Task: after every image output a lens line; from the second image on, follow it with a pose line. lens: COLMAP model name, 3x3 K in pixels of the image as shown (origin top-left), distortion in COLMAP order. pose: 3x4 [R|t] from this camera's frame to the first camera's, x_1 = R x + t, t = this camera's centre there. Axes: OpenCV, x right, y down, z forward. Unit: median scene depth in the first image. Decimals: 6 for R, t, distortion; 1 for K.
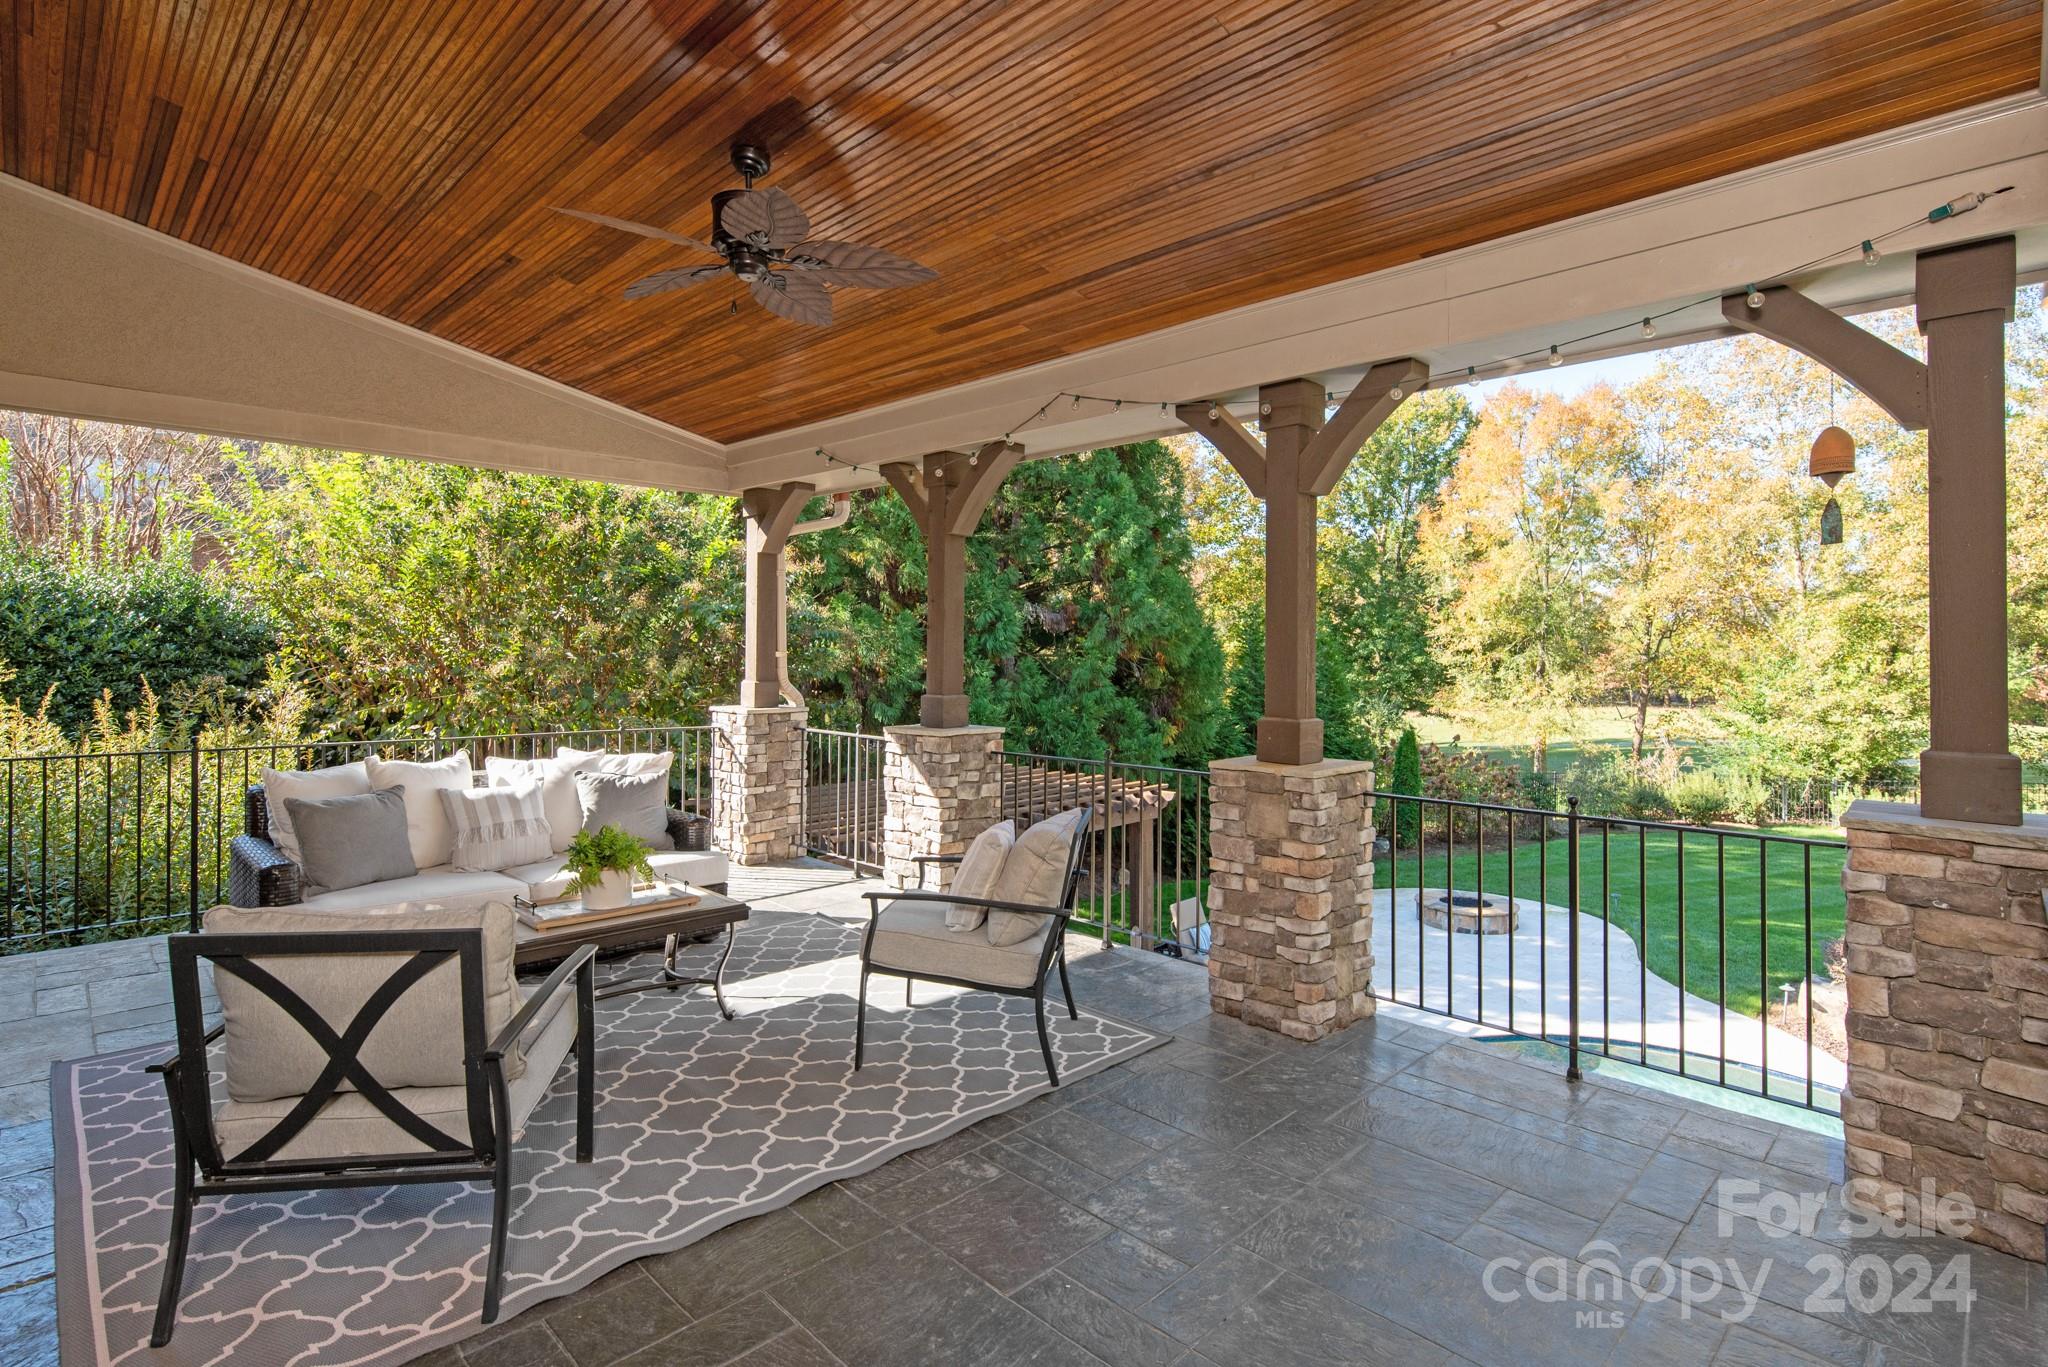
lens RADIAL K [[981.1, 0, 1018.8], [0, 981.1, 635.8], [0, 0, 1]] dist [0.013698, -0.000261]
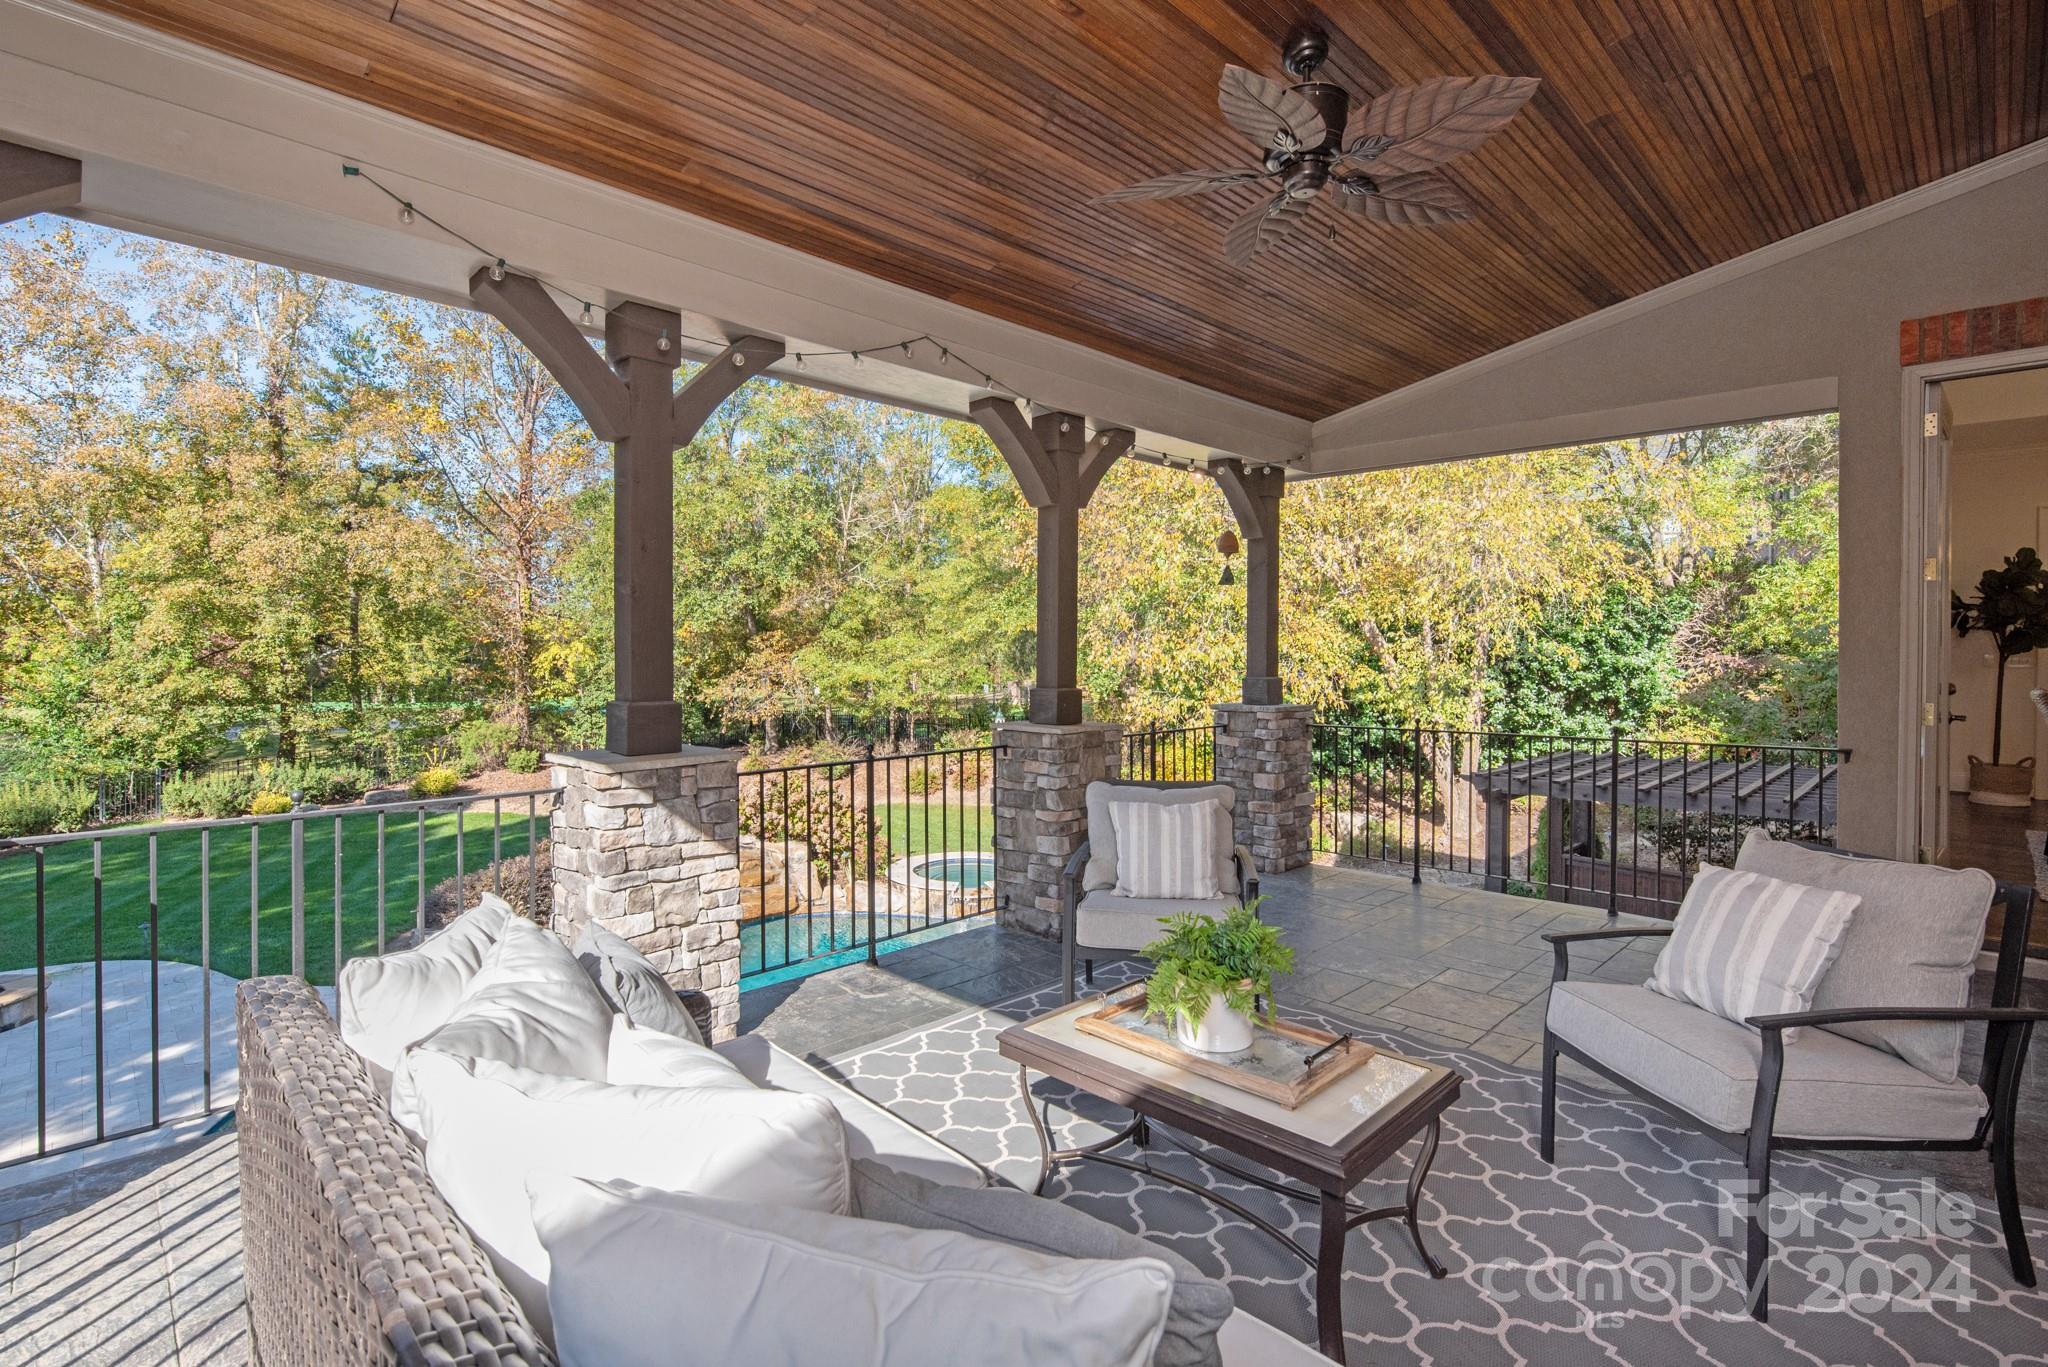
lens RADIAL K [[984.9, 0, 1031.8], [0, 984.9, 664.4], [0, 0, 1]] dist [0.003626, 0.000182]
pose [[-0.004916, -0.013269, 0.999900, -0.184280], [-0.026031, 0.999575, 0.013137, 0.008582], [-0.999649, -0.025964, -0.005260, 0.205935]]
